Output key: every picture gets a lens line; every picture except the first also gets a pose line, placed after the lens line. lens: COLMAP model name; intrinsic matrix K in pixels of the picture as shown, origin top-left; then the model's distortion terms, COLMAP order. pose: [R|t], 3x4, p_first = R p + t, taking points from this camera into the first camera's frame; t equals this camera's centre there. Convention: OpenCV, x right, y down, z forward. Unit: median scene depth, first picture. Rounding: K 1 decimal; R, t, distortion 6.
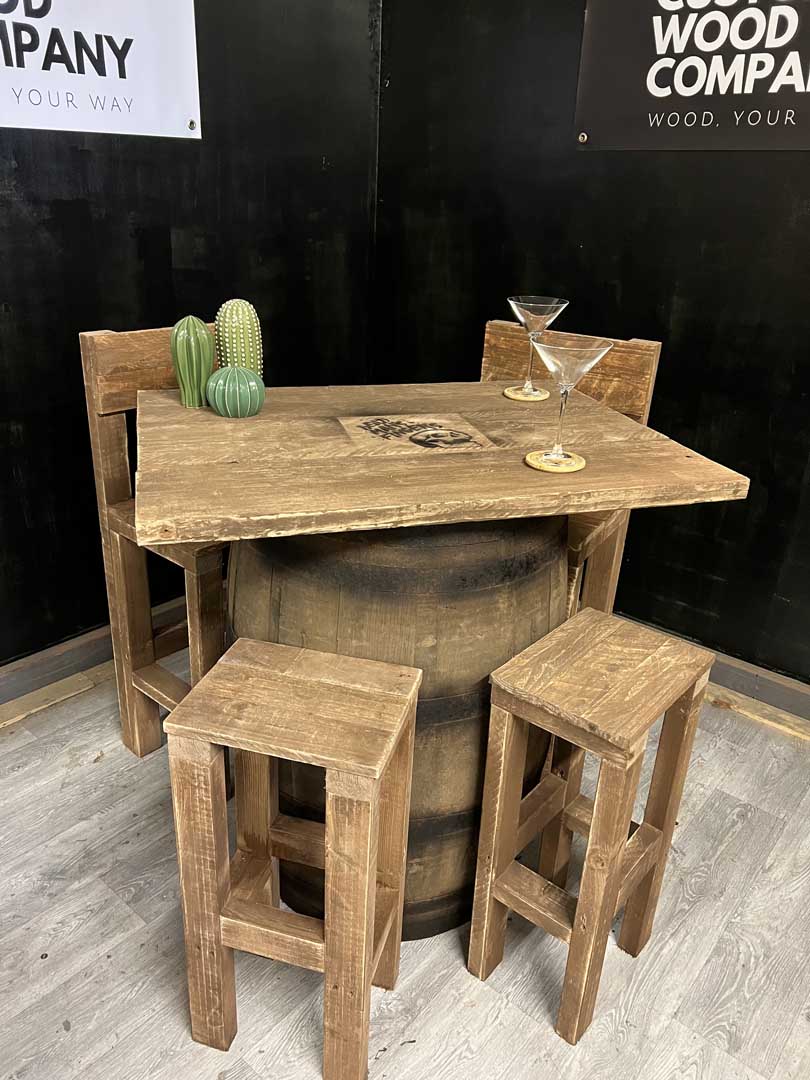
lens RADIAL K [[812.8, 0, 402.8], [0, 812.8, 547.3], [0, 0, 1]] dist [0.053072, -0.060504]
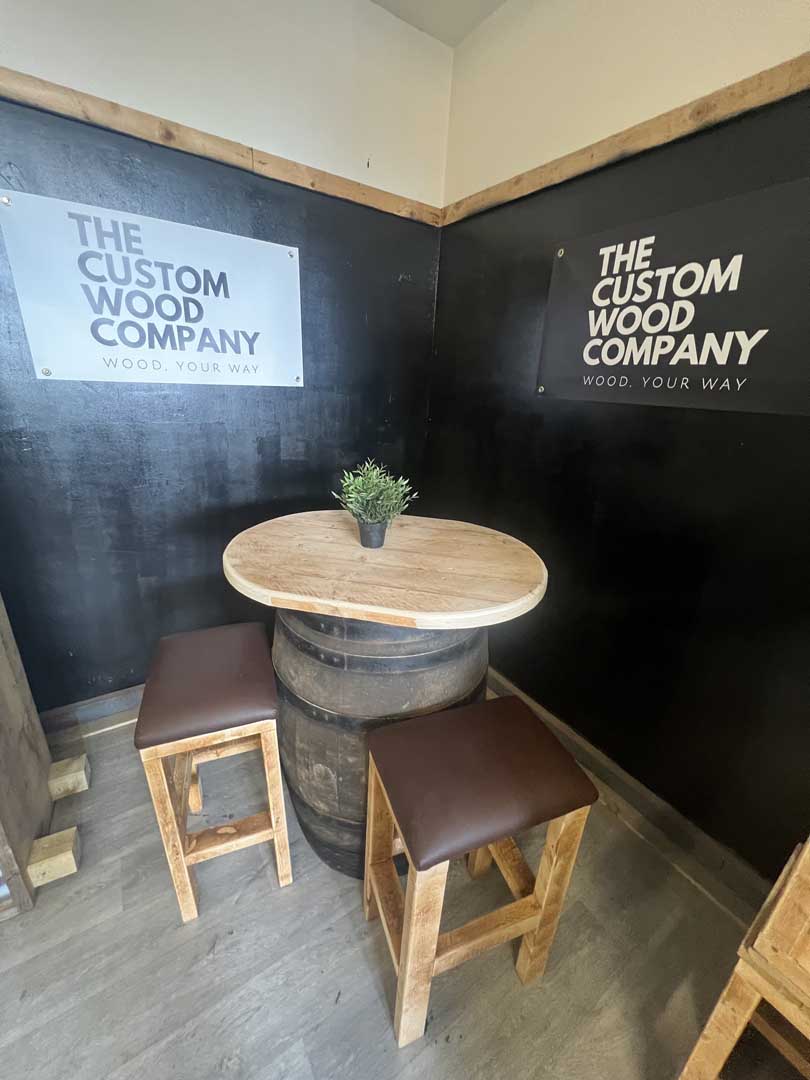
lens RADIAL K [[432.1, 0, 407.4], [0, 432.1, 537.7], [0, 0, 1]] dist [-0.003457, 0.000873]
pose [[0.959503, 0.107592, -0.260340, 0.253056], [-0.129444, 0.989235, -0.068252, -0.179365], [0.250194, 0.099188, 0.963102, 0.261519]]
